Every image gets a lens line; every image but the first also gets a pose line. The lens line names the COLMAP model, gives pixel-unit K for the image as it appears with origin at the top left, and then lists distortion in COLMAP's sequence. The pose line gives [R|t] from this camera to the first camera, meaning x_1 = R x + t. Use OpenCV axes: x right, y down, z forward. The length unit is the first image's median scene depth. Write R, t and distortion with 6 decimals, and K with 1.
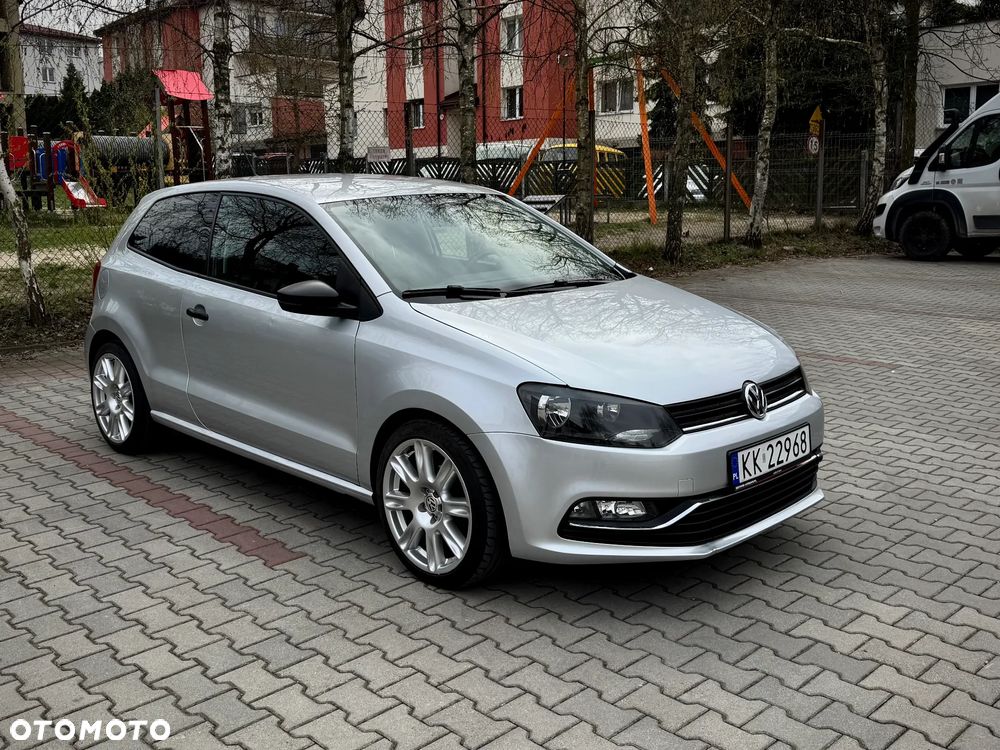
lens RADIAL K [[986.7, 0, 486.6], [0, 986.7, 338.3], [0, 0, 1]] dist [0.144637, -0.268516]
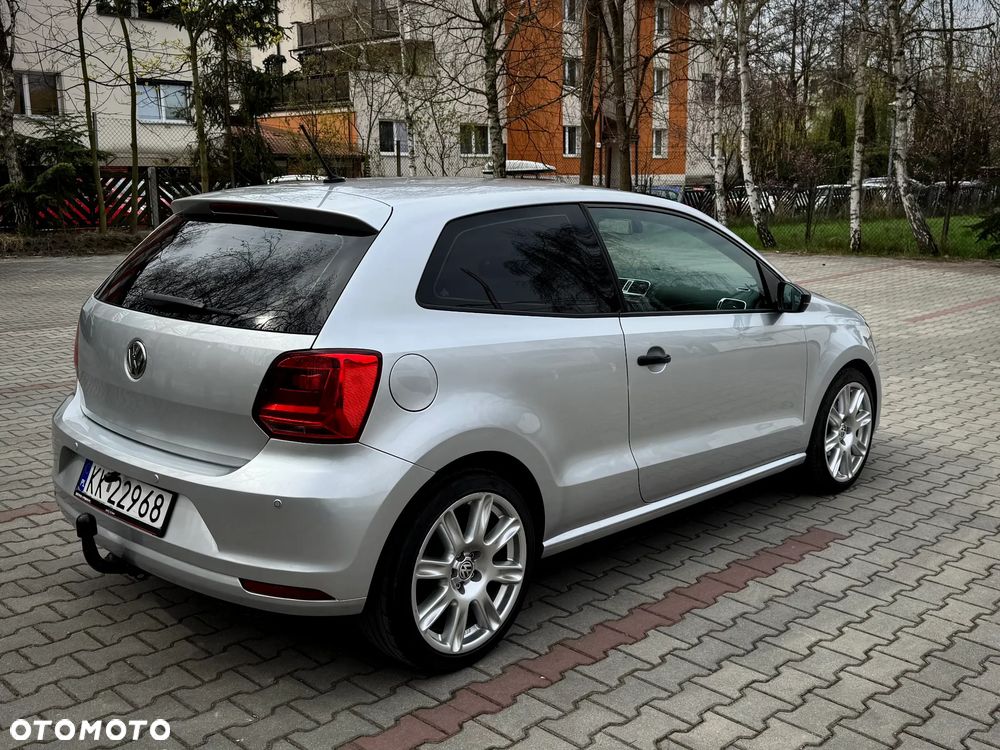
lens RADIAL K [[991.1, 0, 548.3], [0, 991.1, 376.5], [0, 0, 1]] dist [0.195314, -0.337188]
pose [[-0.064962, -0.177193, 0.982030, -1.341510], [0.148514, 0.971432, 0.185105, -0.214839], [-0.986774, 0.157870, -0.036791, 1.416527]]
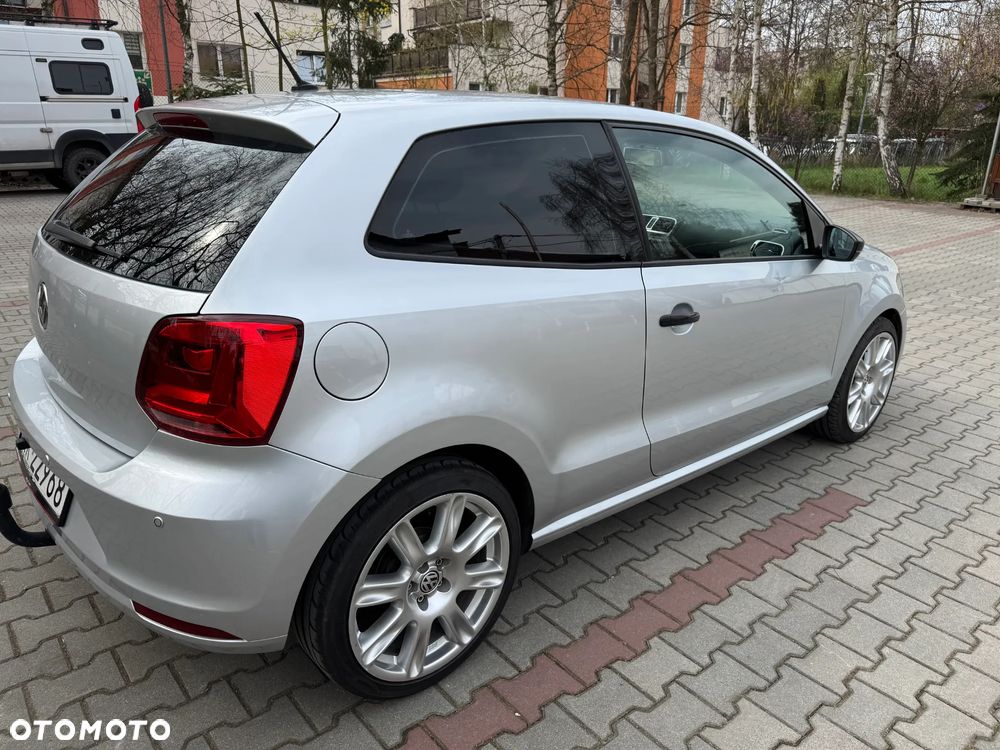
lens RADIAL K [[689.1, 0, 503.6], [0, 689.1, 378.1], [0, 0, 1]] dist [0.052523, -0.058252]
pose [[0.057319, -0.319428, 0.945875, -0.943214], [0.130739, 0.941676, 0.310087, -0.183705], [-0.989759, 0.105888, 0.095738, 1.369367]]
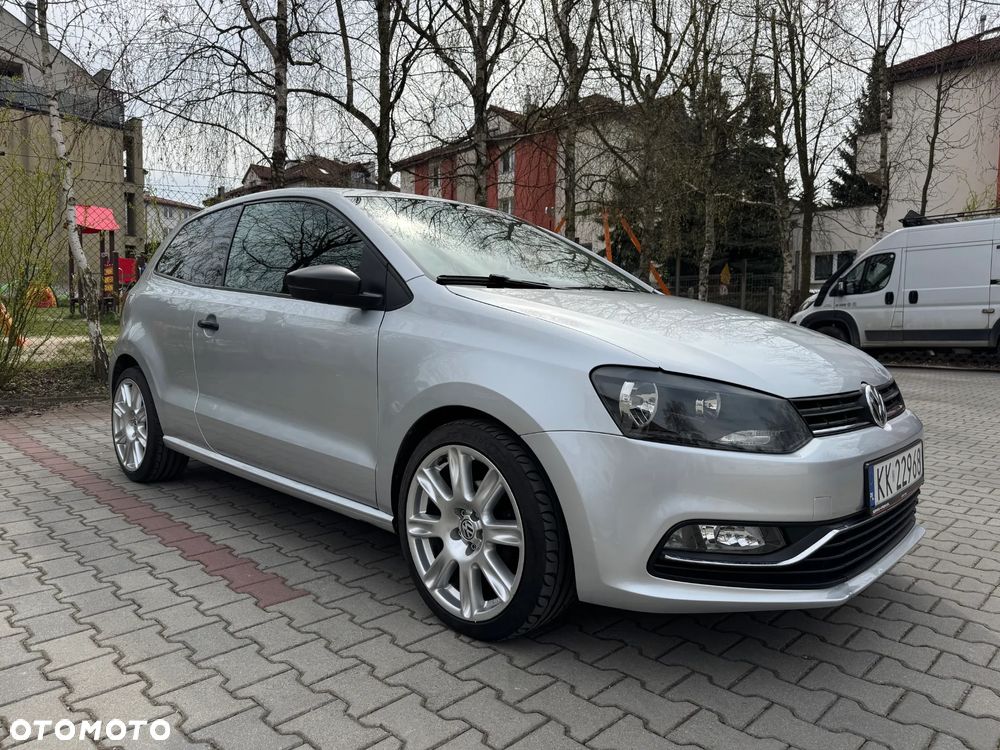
lens RADIAL K [[707.6, 0, 511.1], [0, 707.6, 375.2], [0, 0, 1]] dist [0.054334, -0.083275]
pose [[0.998738, 0.026198, 0.042860, -0.048168], [-0.022597, 0.996338, -0.082460, 0.089707], [-0.044863, 0.081387, 0.995672, 0.424580]]
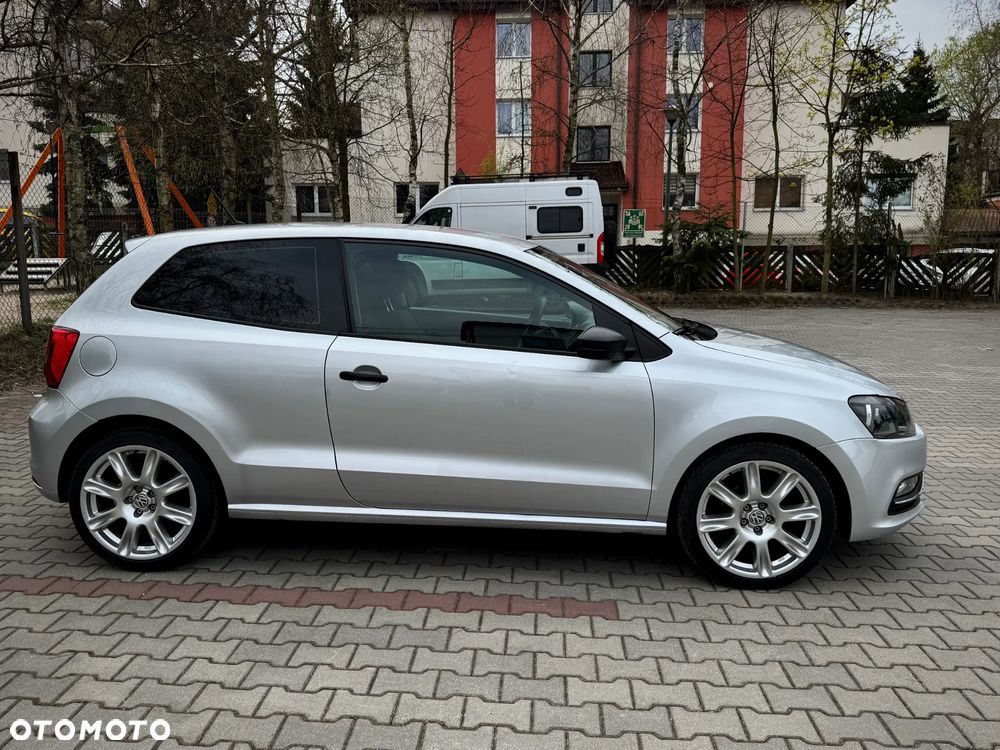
lens RADIAL K [[792.9, 0, 500.0], [0, 792.9, 375.0], [0, 0, 1]] dist [0.095068, -0.152553]
pose [[0.725487, -0.084507, 0.683028, -0.860925], [0.090545, 0.995526, 0.026997, -0.043119], [-0.682254, 0.042258, 0.729893, 0.524318]]
